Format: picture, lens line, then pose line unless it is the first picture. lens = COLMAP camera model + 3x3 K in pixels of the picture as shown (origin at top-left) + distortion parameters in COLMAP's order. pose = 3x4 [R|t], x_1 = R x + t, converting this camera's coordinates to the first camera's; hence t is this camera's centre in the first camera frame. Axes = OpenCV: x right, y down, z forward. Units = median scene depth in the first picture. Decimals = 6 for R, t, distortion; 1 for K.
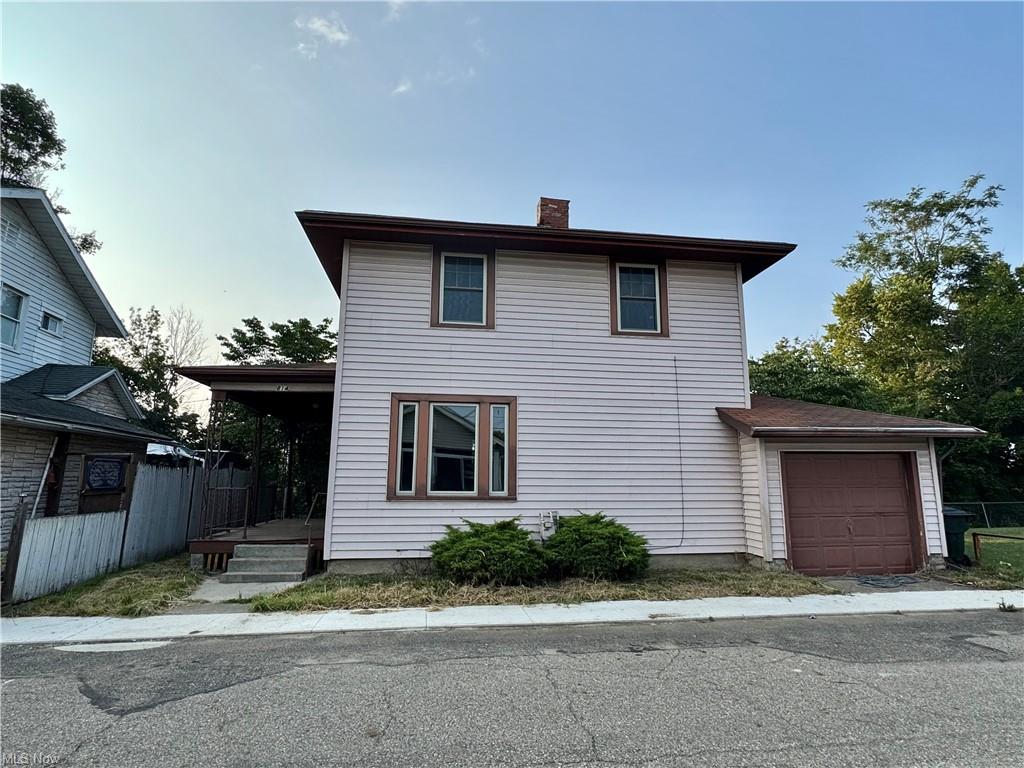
lens RADIAL K [[522.8, 0, 509.6], [0, 522.8, 380.1], [0, 0, 1]] dist [-0.013819, 0.001177]
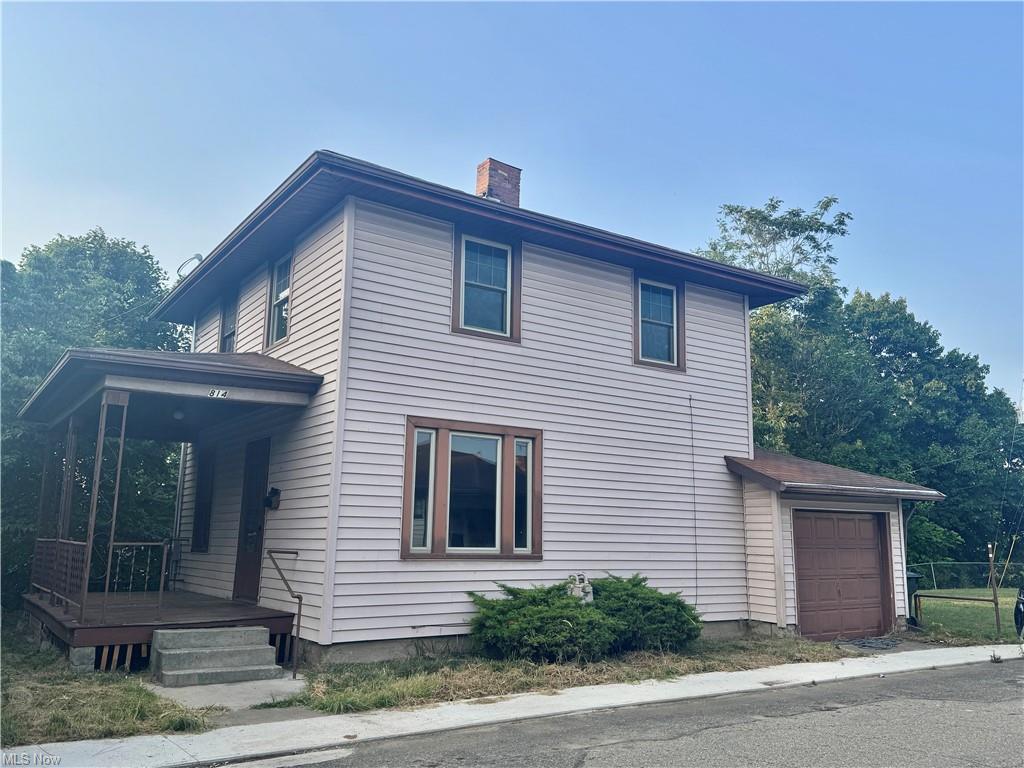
lens RADIAL K [[826.2, 0, 430.5], [0, 826.2, 366.9], [0, 0, 1]] dist [0.075711, -0.092795]
pose [[0.907401, 0.093855, 0.409653, -0.686930], [-0.092572, 0.995440, -0.023013, -0.020792], [-0.409945, -0.017040, 0.911951, -0.093886]]
